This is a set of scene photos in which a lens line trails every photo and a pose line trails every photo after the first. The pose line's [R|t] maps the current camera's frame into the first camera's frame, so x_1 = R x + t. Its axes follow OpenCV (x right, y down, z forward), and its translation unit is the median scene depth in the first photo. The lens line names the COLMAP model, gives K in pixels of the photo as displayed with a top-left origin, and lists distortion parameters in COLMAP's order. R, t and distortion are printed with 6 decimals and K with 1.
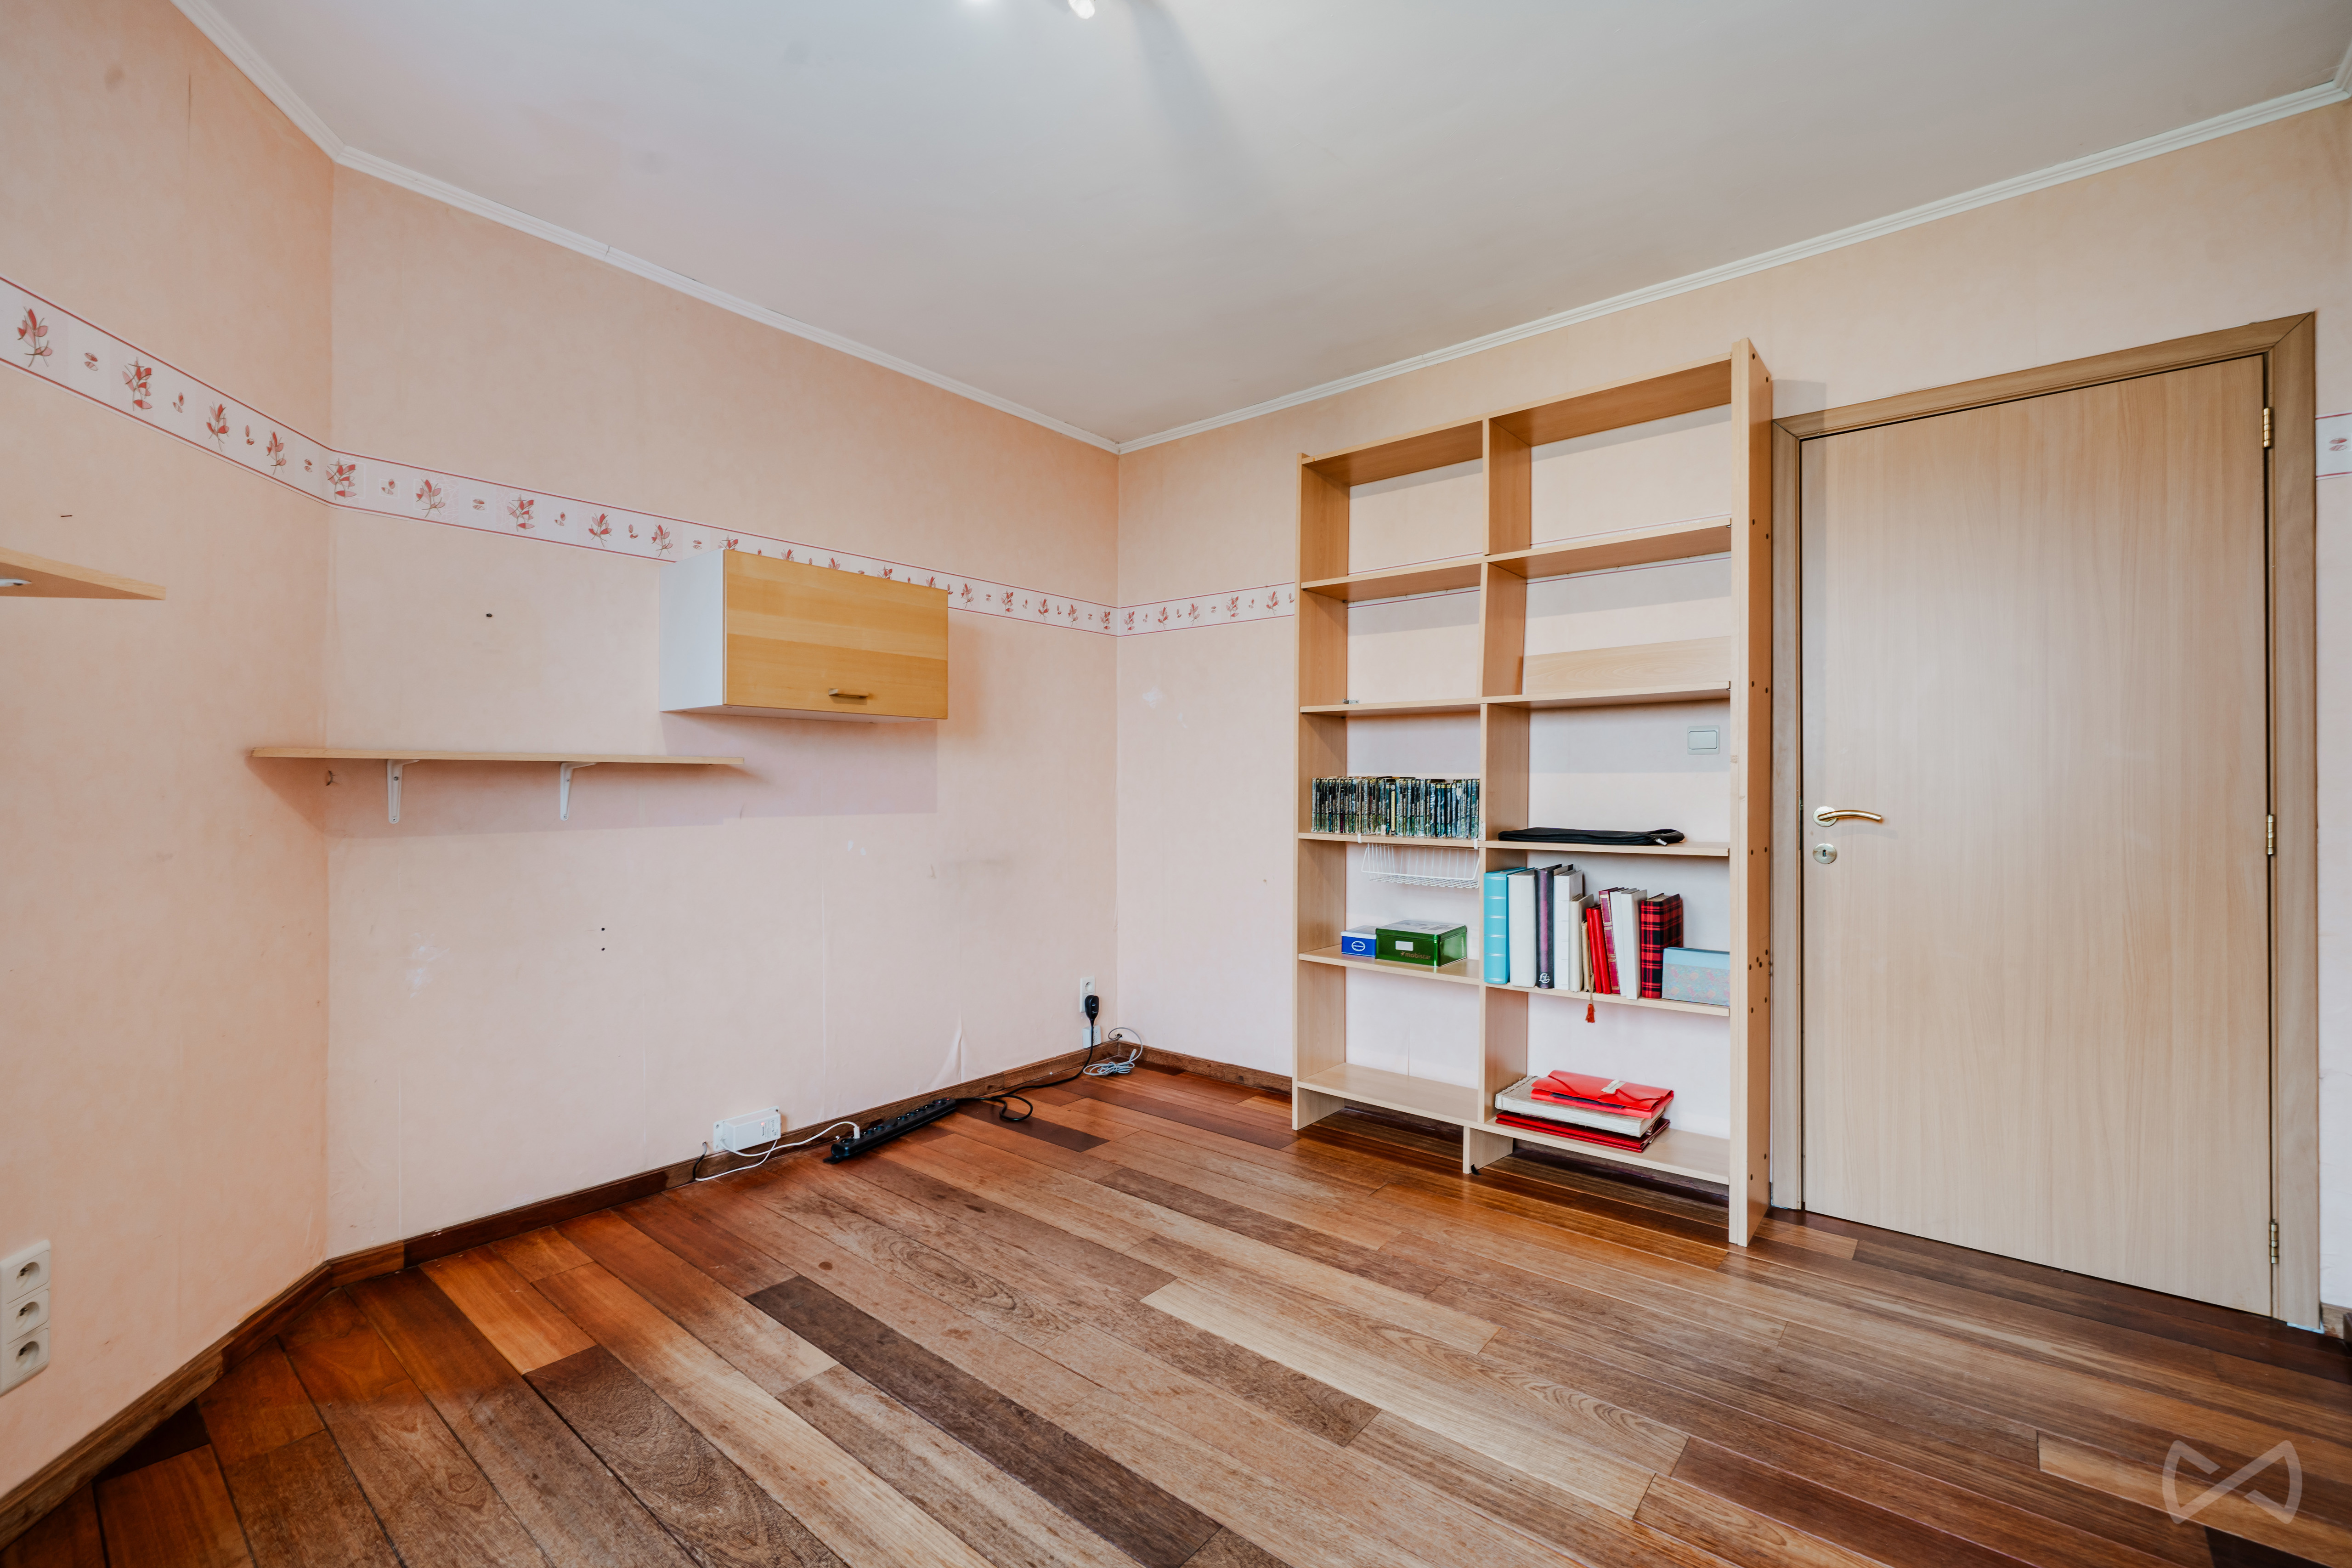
lens RADIAL K [[988.2, 0, 1175.6], [0, 988.2, 785.0], [0, 0, 1]] dist [0.002576, 0.000803]
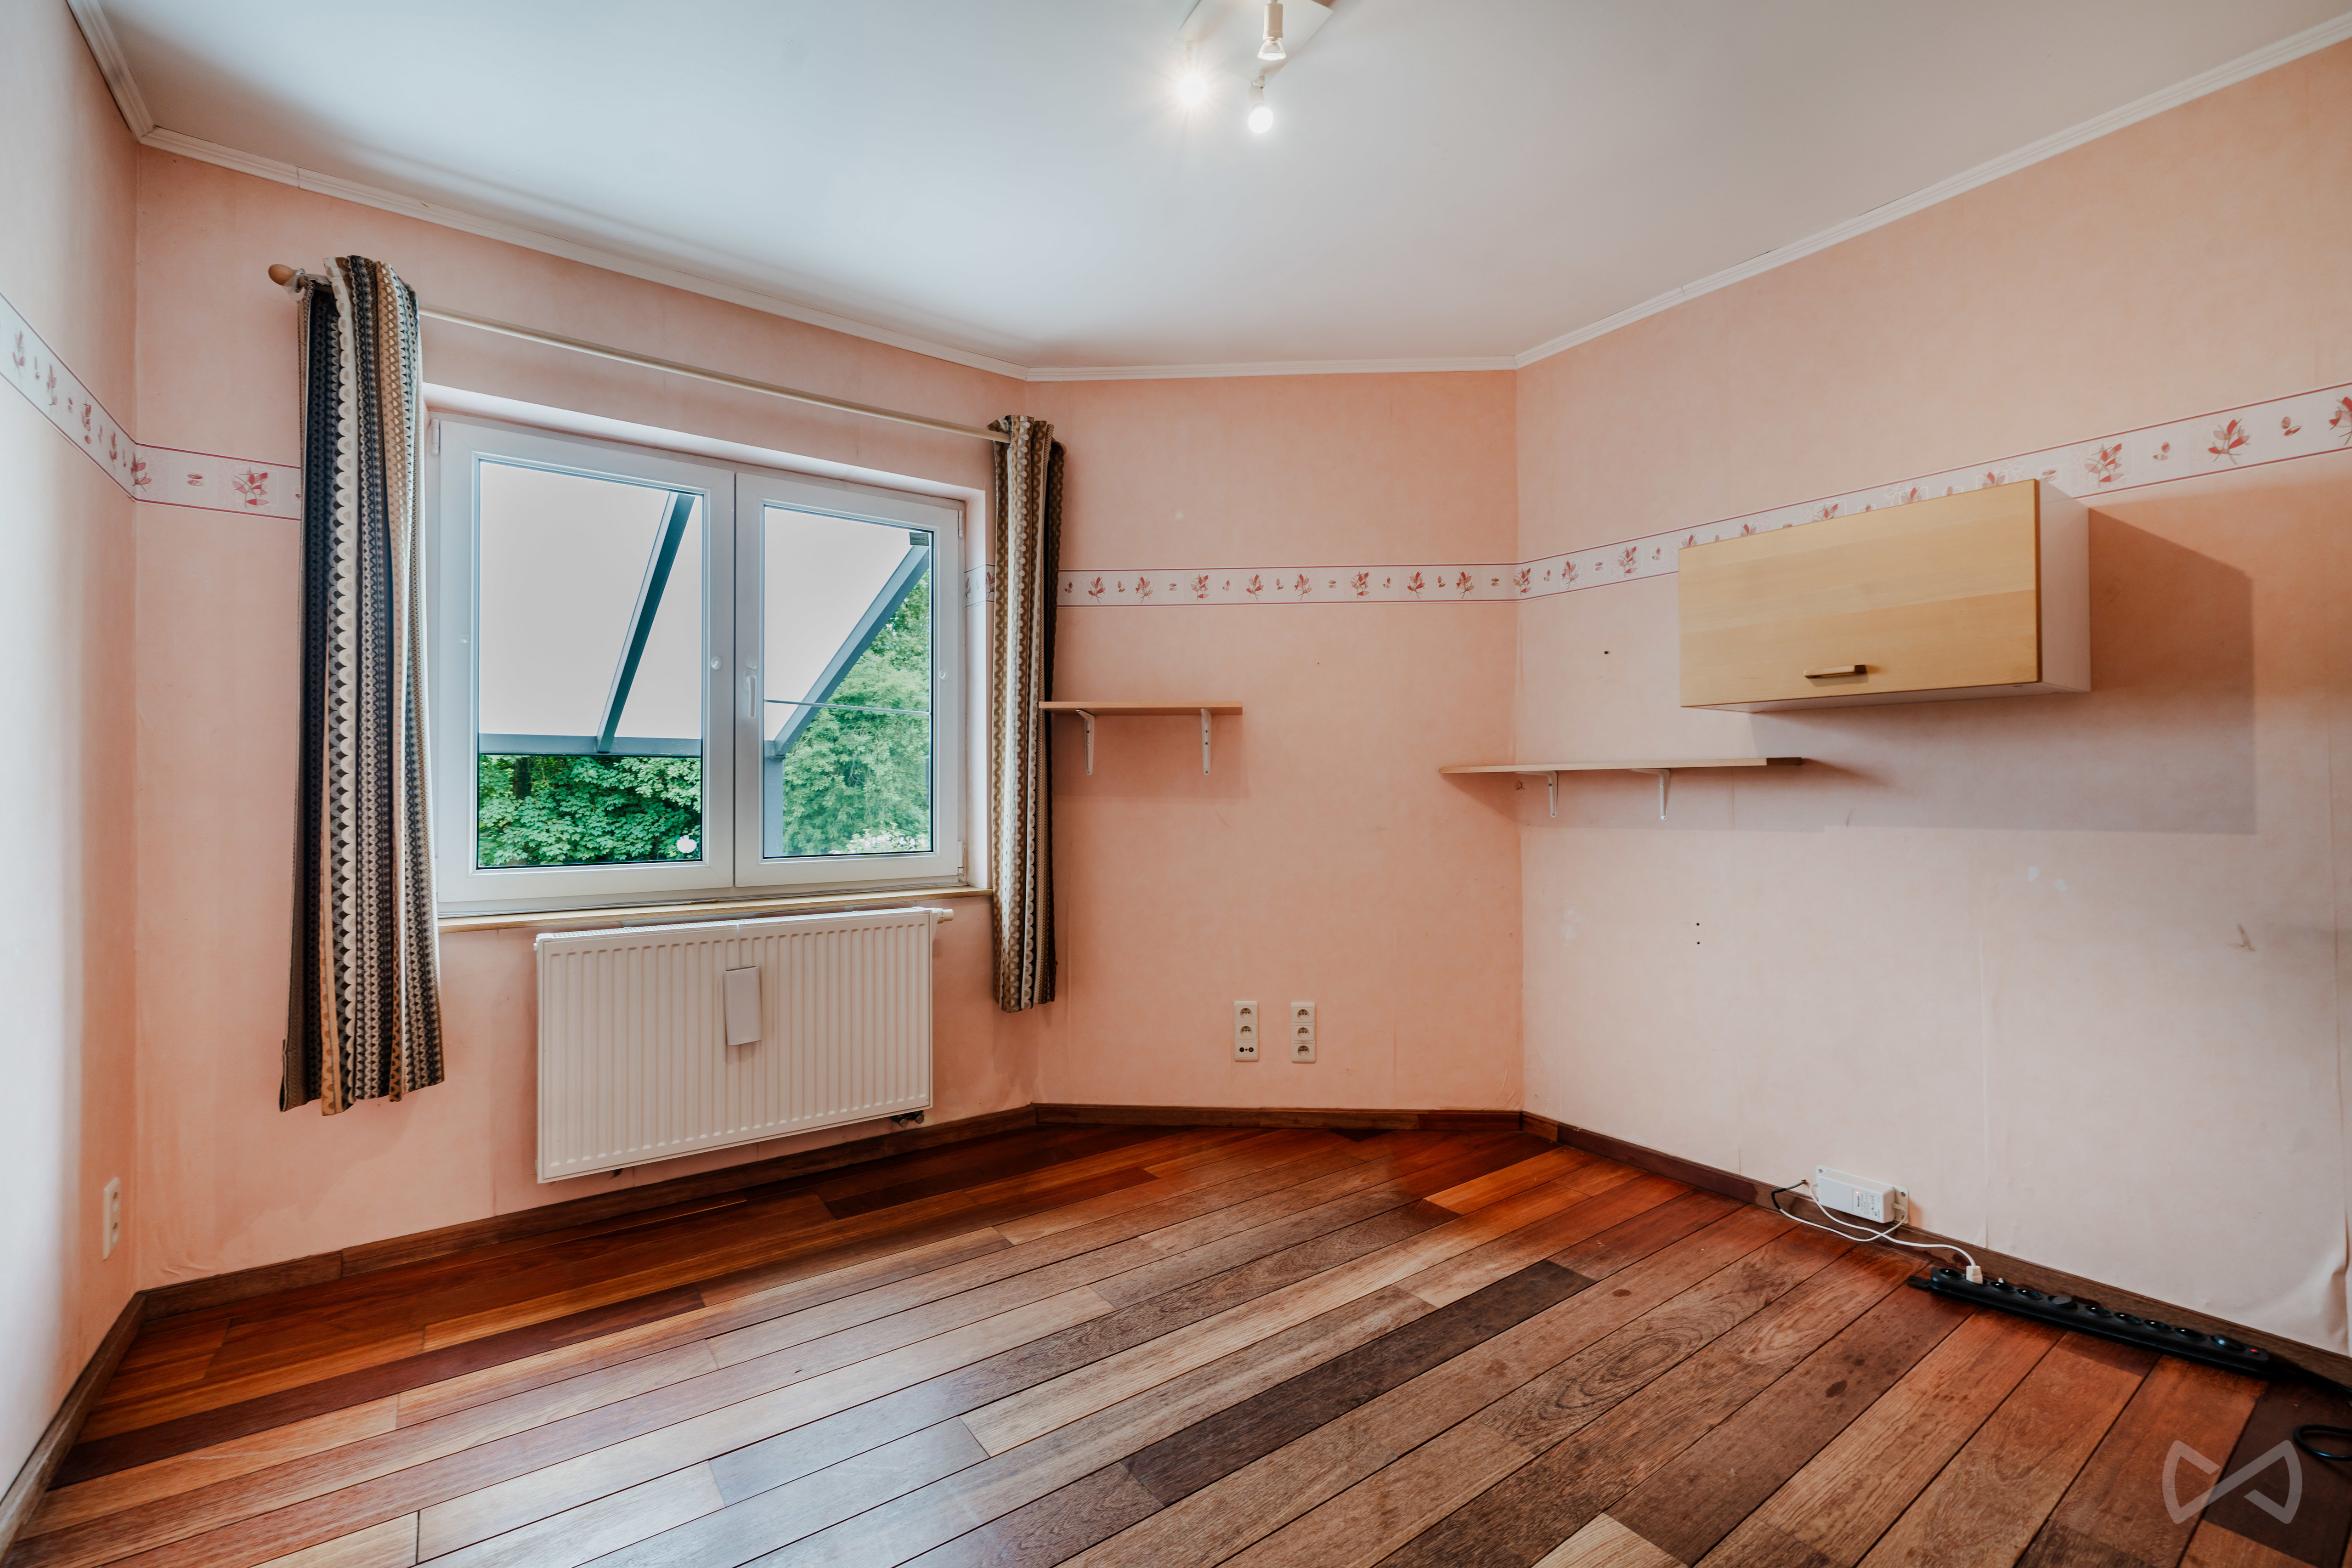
lens RADIAL K [[988.2, 0, 1171.8], [0, 988.2, 787.4], [0, 0, 1]] dist [0.002576, 0.000803]
pose [[-0.234372, -0.002982, -0.972142, 0.709104], [0.006646, 0.999967, -0.004669, -0.000054], [0.972124, -0.007555, -0.234345, 0.842304]]
